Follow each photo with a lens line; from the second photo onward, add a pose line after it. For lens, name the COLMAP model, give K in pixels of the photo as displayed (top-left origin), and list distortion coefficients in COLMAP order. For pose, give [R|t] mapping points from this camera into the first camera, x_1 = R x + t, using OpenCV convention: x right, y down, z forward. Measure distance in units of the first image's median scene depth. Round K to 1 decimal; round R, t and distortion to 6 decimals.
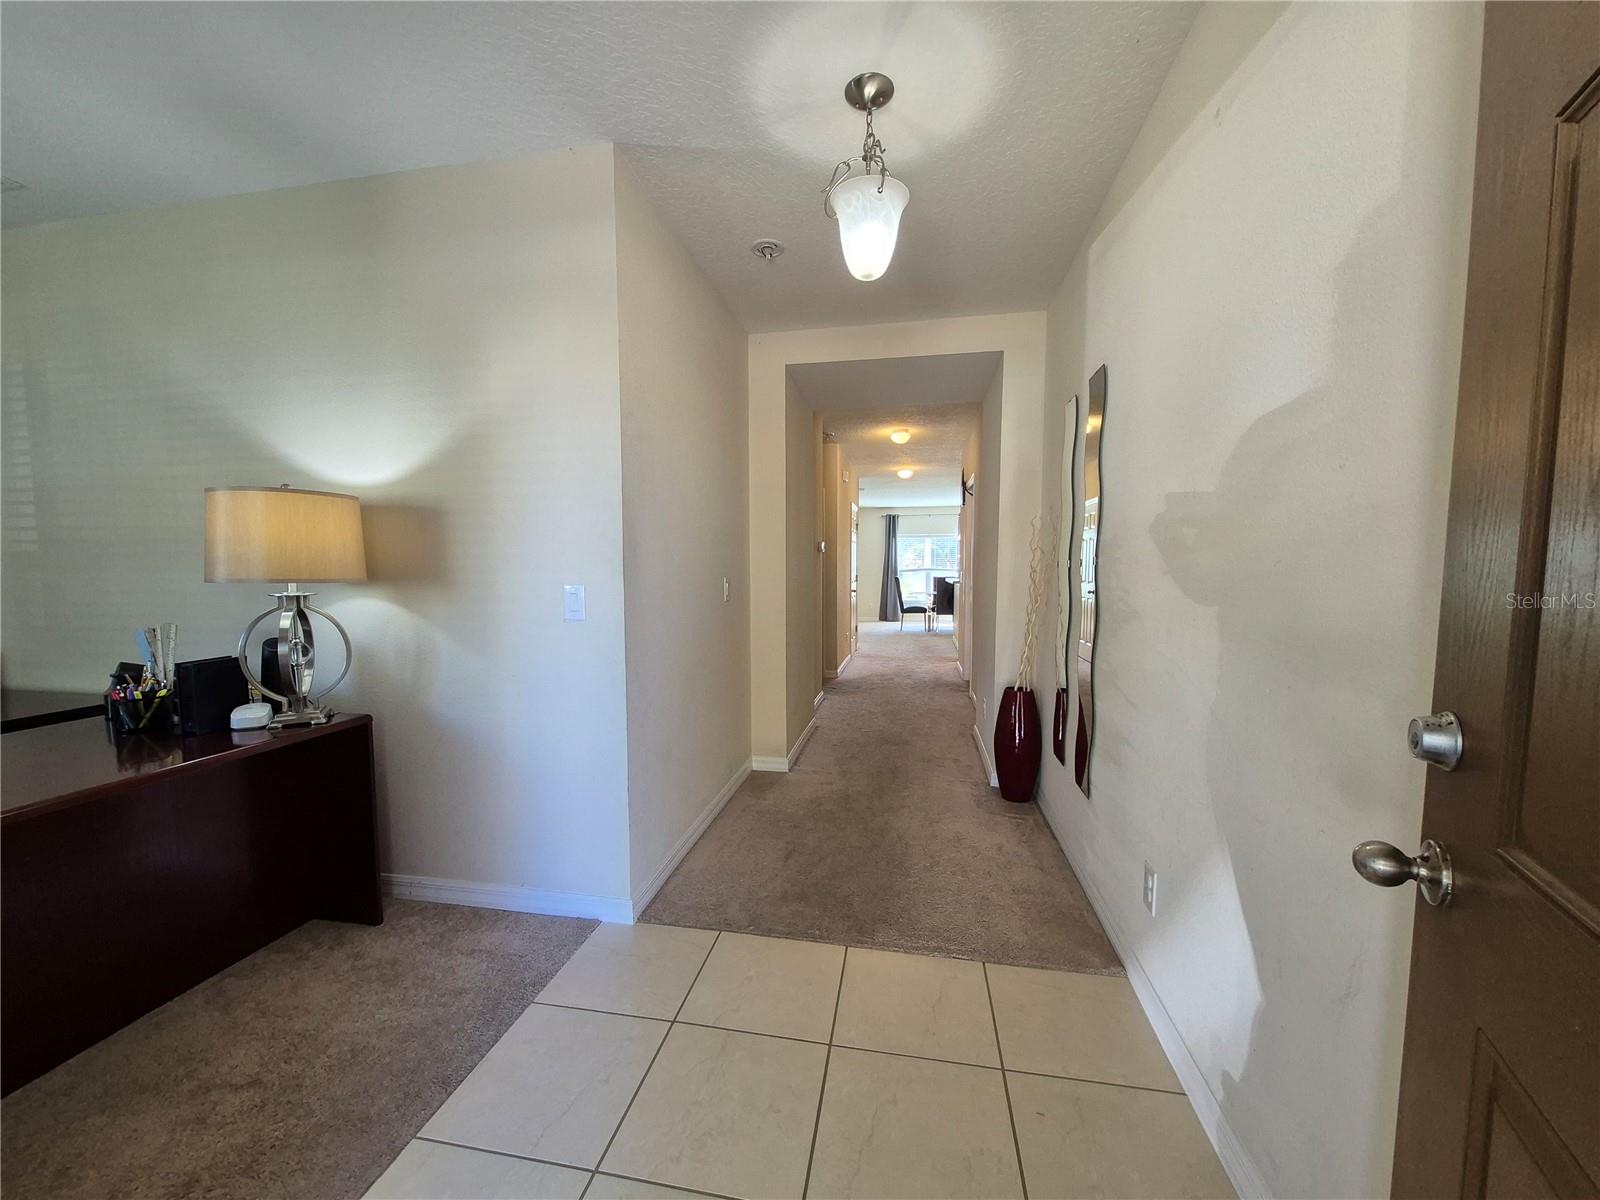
lens RADIAL K [[625.3, 0, 795.4], [0, 625.3, 605.1], [0, 0, 1]] dist [0.000074, -0.000298]
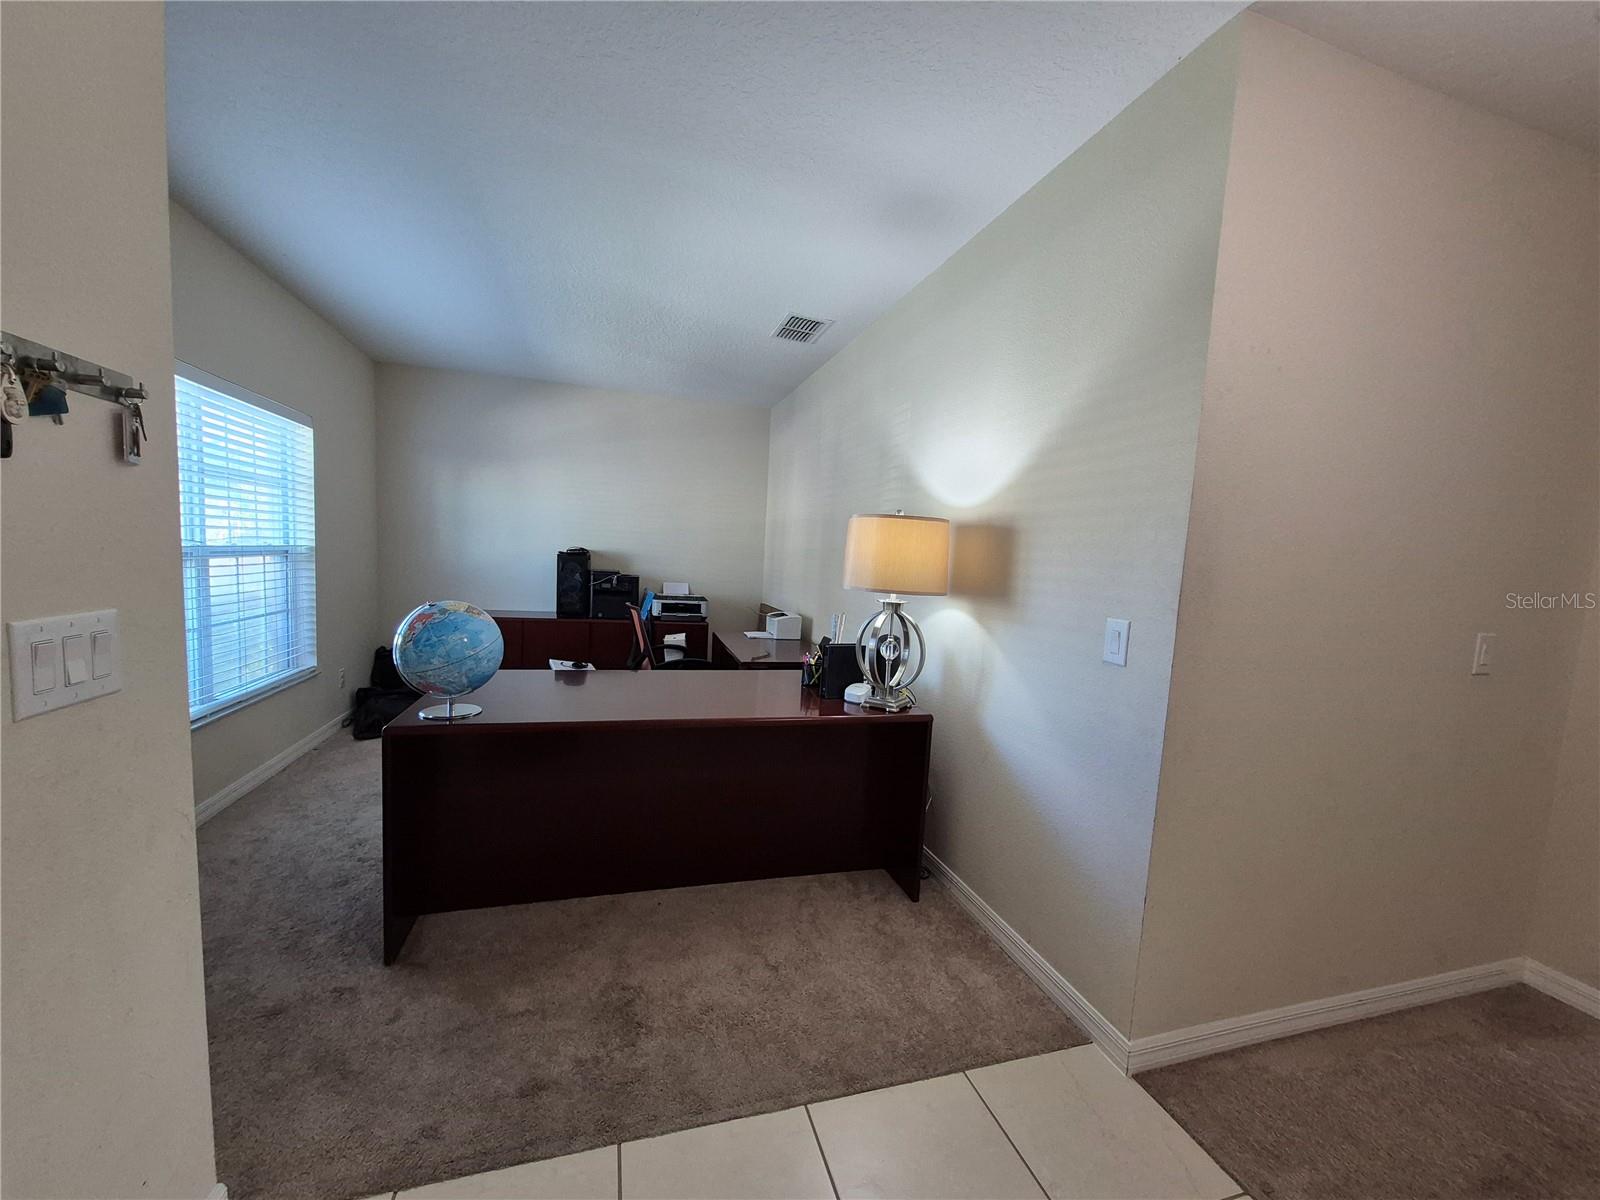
lens RADIAL K [[625.3, 0, 794.8], [0, 625.3, 606.2], [0, 0, 1]] dist [0.000074, -0.000298]
pose [[0.444975, 0.104829, -0.889386, 0.186704], [-0.103028, 0.992524, 0.065439, -0.067194], [0.889597, 0.062513, 0.452448, 0.283319]]
